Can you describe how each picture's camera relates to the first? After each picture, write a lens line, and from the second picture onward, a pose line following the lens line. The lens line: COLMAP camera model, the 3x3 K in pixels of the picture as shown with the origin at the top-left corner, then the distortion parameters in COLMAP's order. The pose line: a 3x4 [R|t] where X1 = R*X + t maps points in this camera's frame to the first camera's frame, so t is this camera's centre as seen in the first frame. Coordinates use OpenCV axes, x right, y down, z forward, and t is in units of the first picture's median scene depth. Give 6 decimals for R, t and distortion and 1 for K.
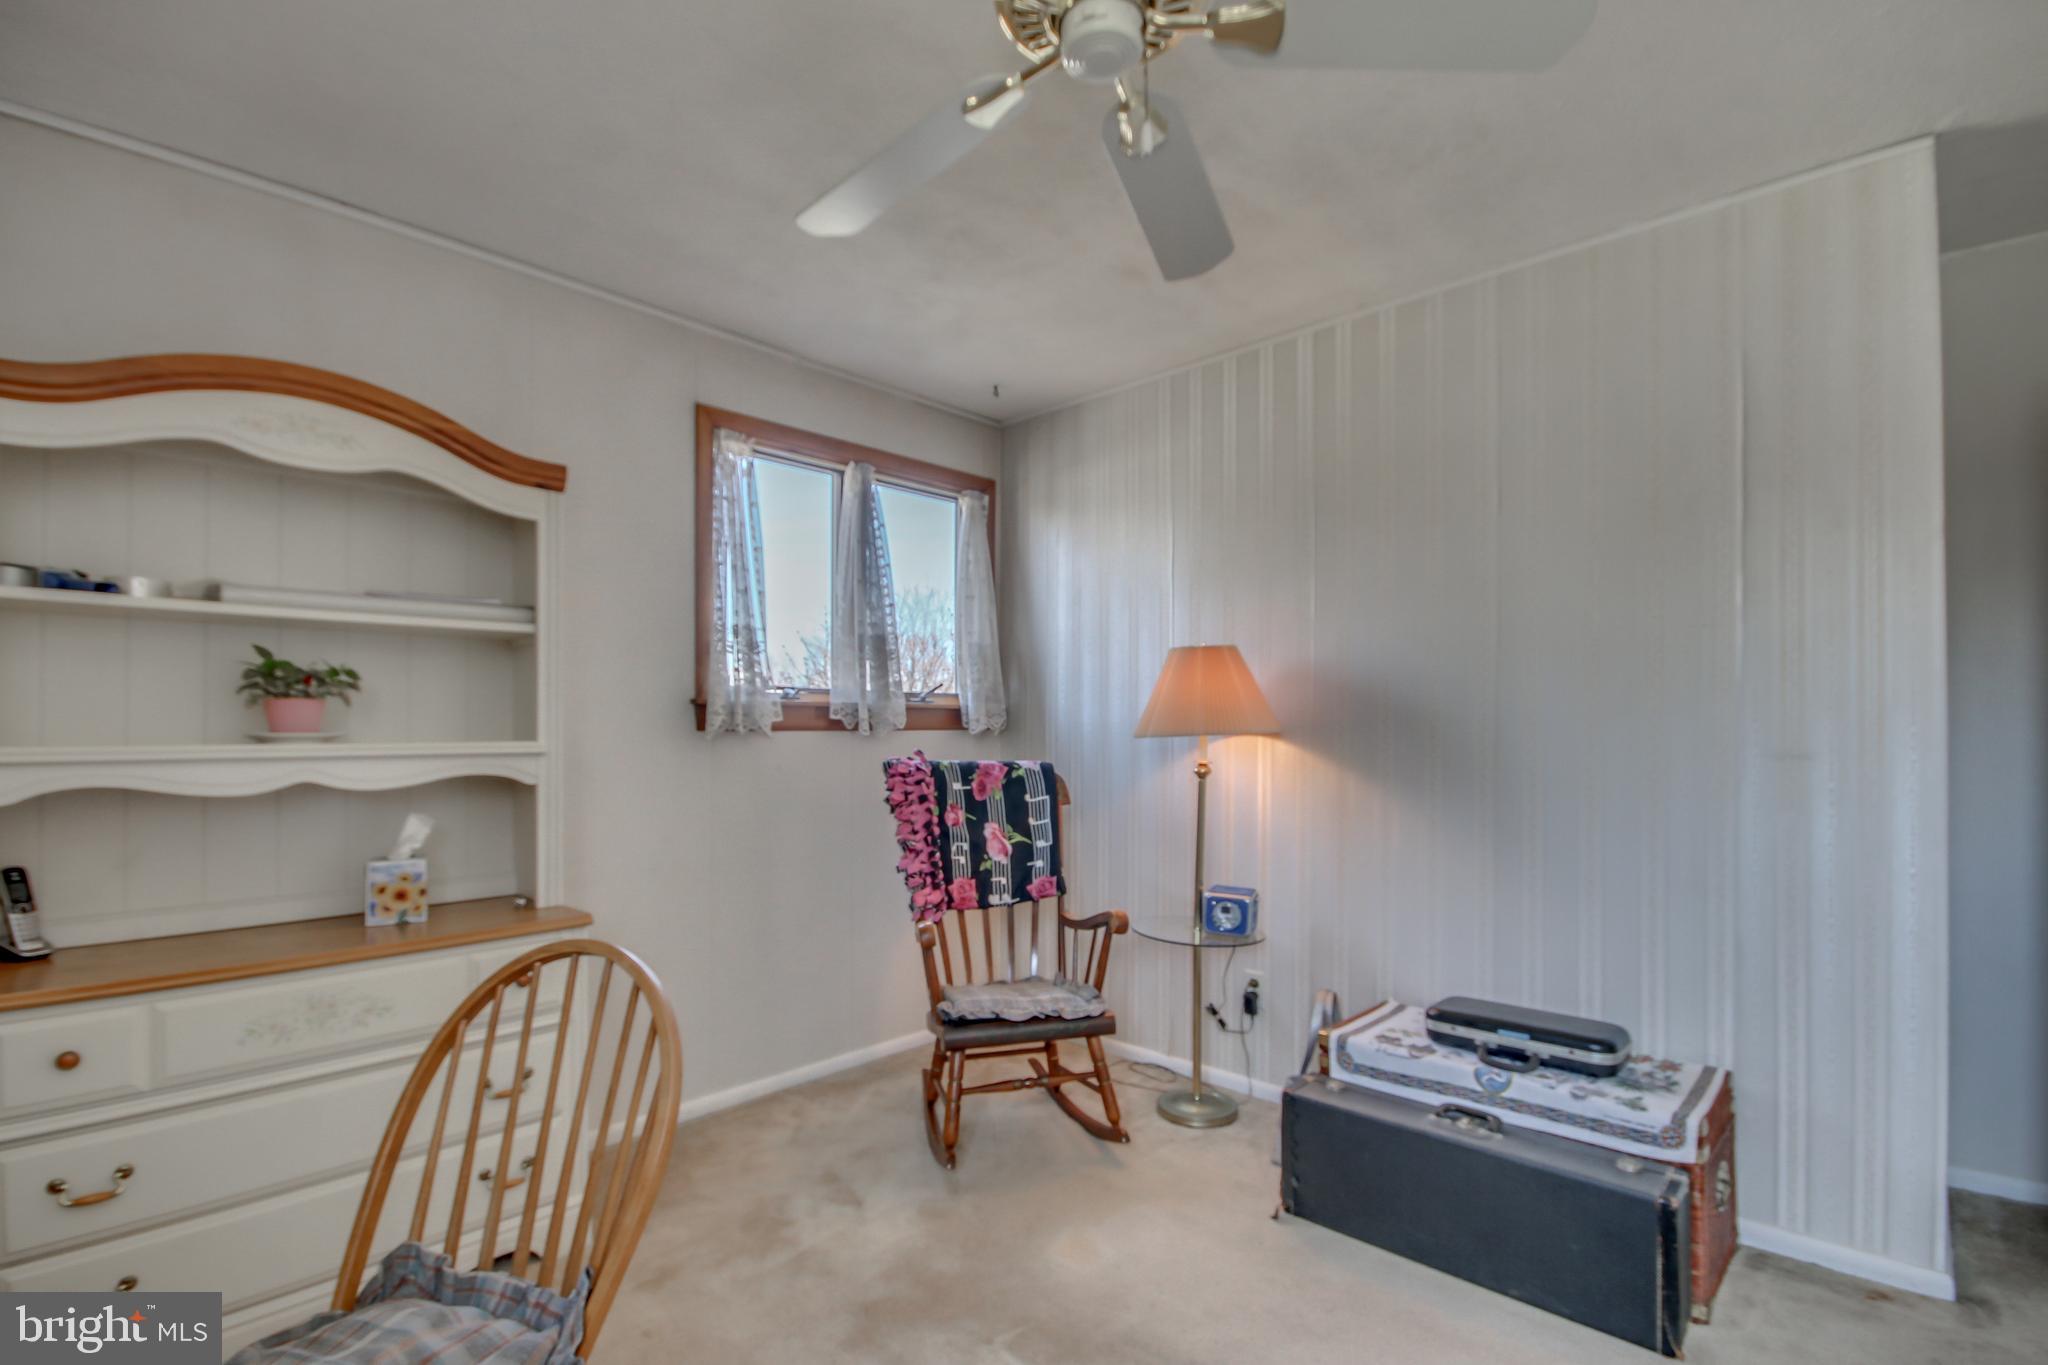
lens RADIAL K [[965.8, 0, 1024.1], [0, 965.8, 698.4], [0, 0, 1]] dist [-0.003348, 0.002433]
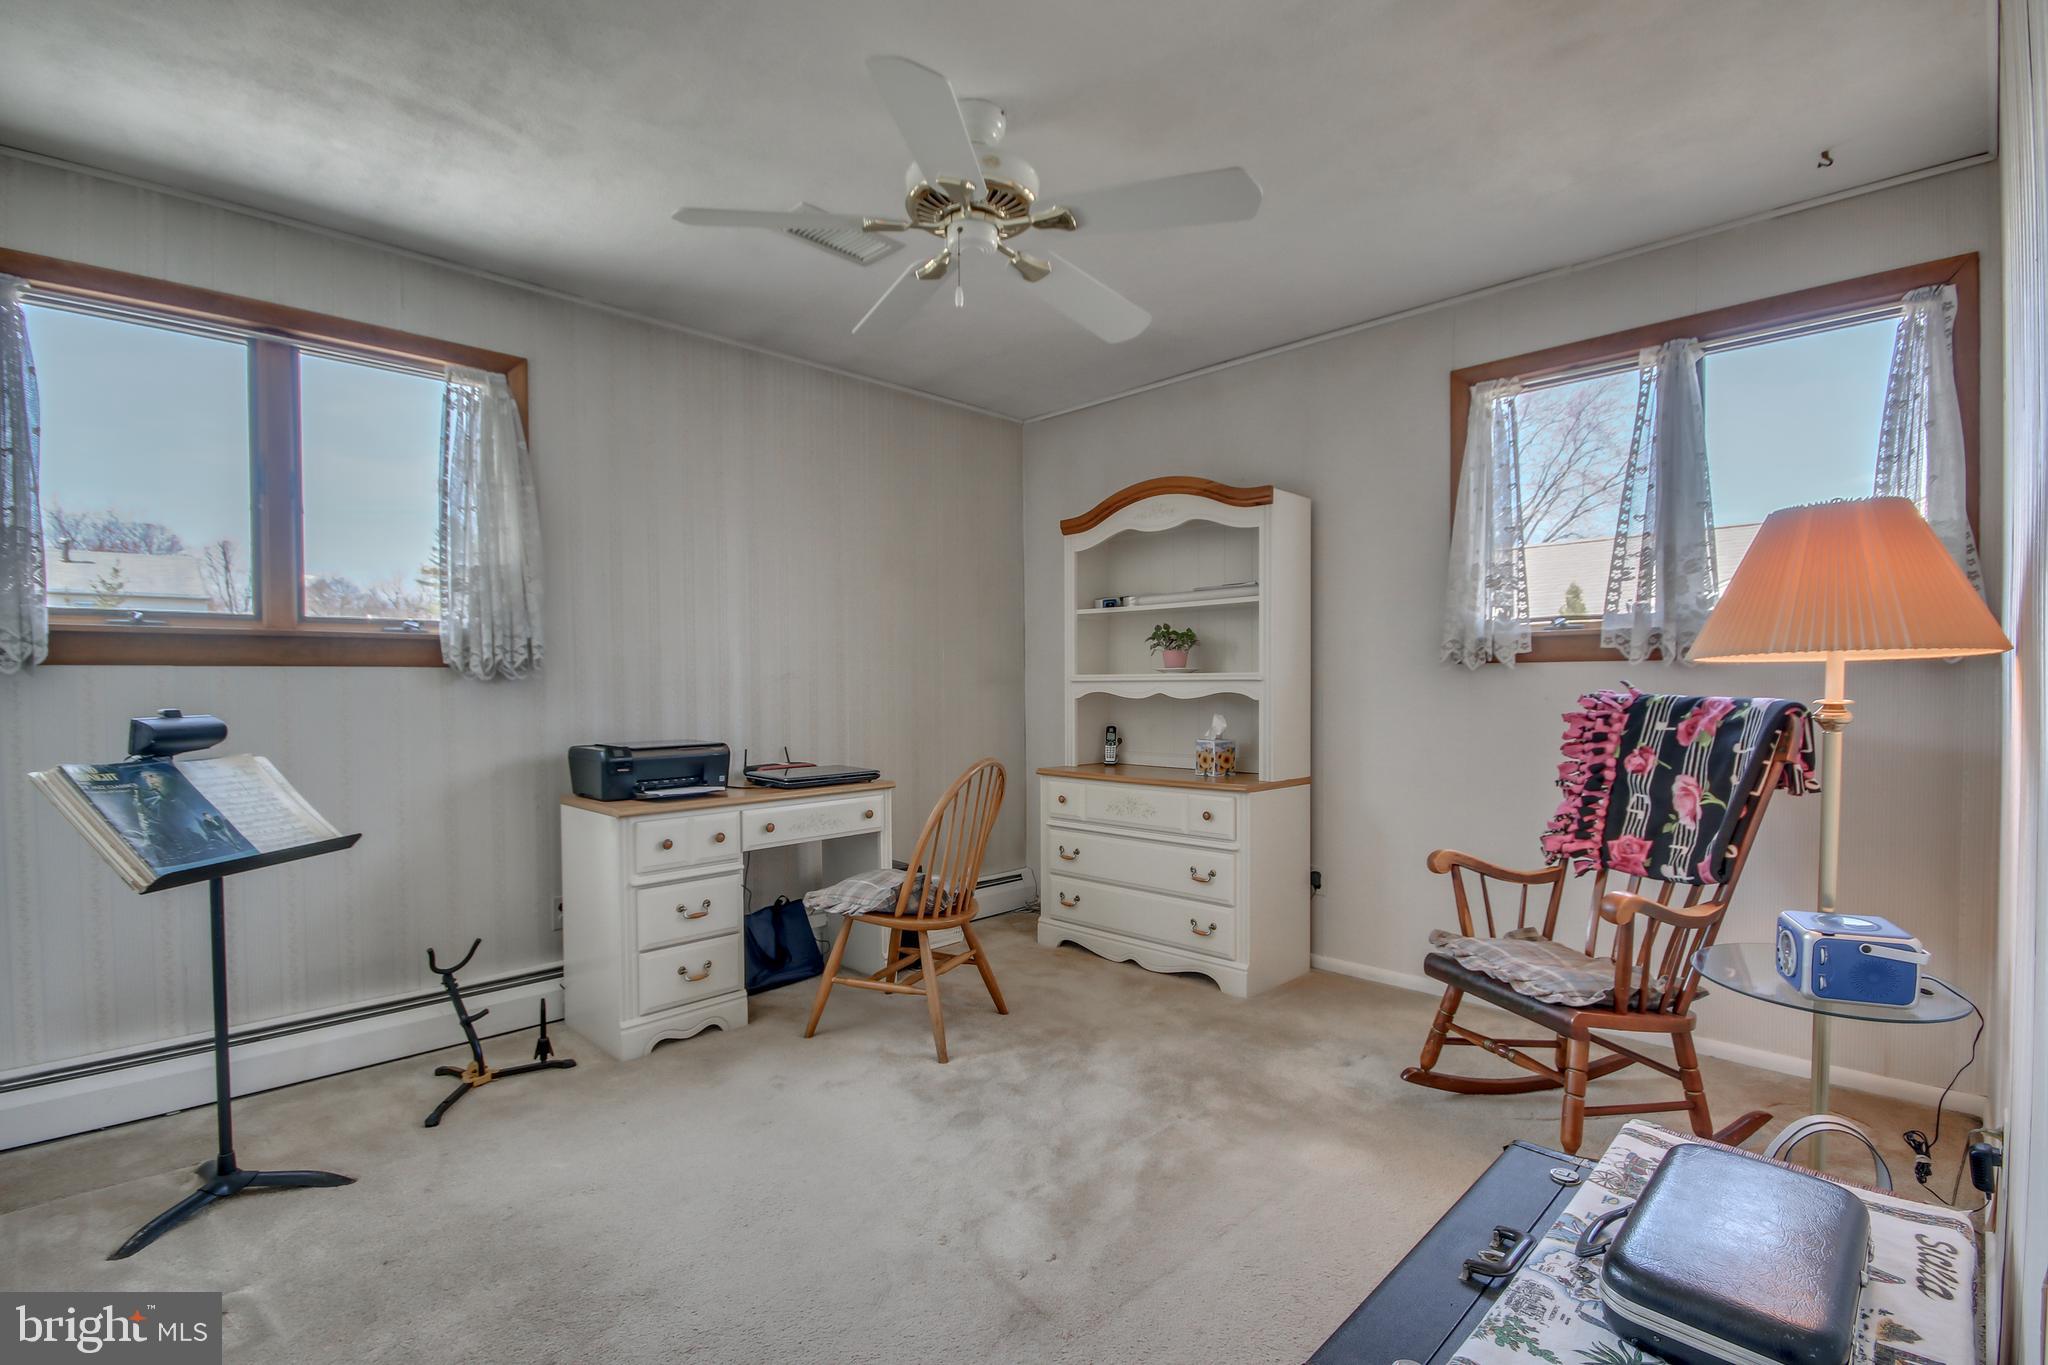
lens RADIAL K [[965.8, 0, 1025.5], [0, 965.8, 684.6], [0, 0, 1]] dist [-0.003348, 0.002433]
pose [[-0.026672, 0.005586, -0.999629, 0.769843], [0.037738, 0.999277, 0.004577, 0.032615], [0.998932, -0.037602, -0.026864, 0.501987]]
